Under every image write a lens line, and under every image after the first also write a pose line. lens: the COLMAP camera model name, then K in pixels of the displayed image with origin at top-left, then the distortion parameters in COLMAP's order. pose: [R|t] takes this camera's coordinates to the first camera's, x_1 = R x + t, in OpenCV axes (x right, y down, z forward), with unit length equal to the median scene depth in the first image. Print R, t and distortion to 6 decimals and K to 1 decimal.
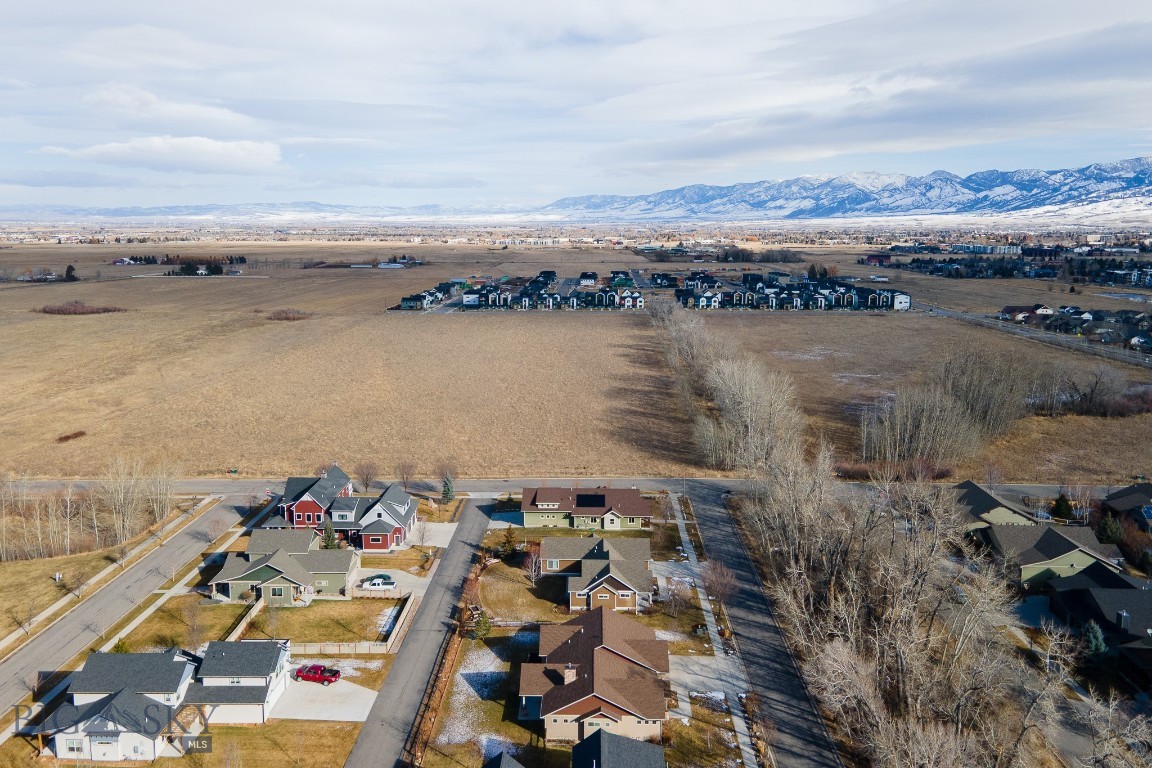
lens RADIAL K [[844.4, 0, 576.0], [0, 844.4, 384.0], [0, 0, 1]] dist [0.052103, 0.010942]
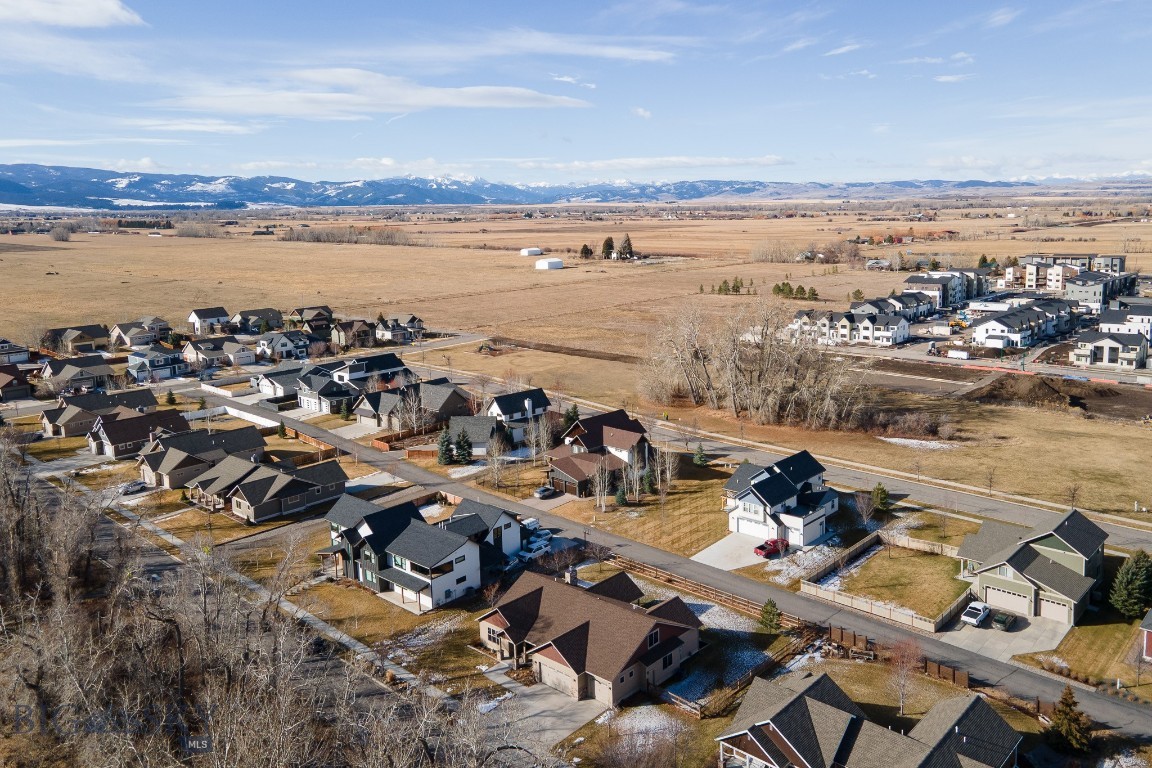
lens RADIAL K [[863.3, 0, 578.0], [0, 863.3, 343.1], [0, 0, 1]] dist [0.044154, 0.003623]
pose [[-0.661449, 0.135746, -0.737603, 0.082855], [-0.122117, 0.950866, 0.284502, -0.024750], [0.739982, 0.278257, -0.612372, 0.183703]]
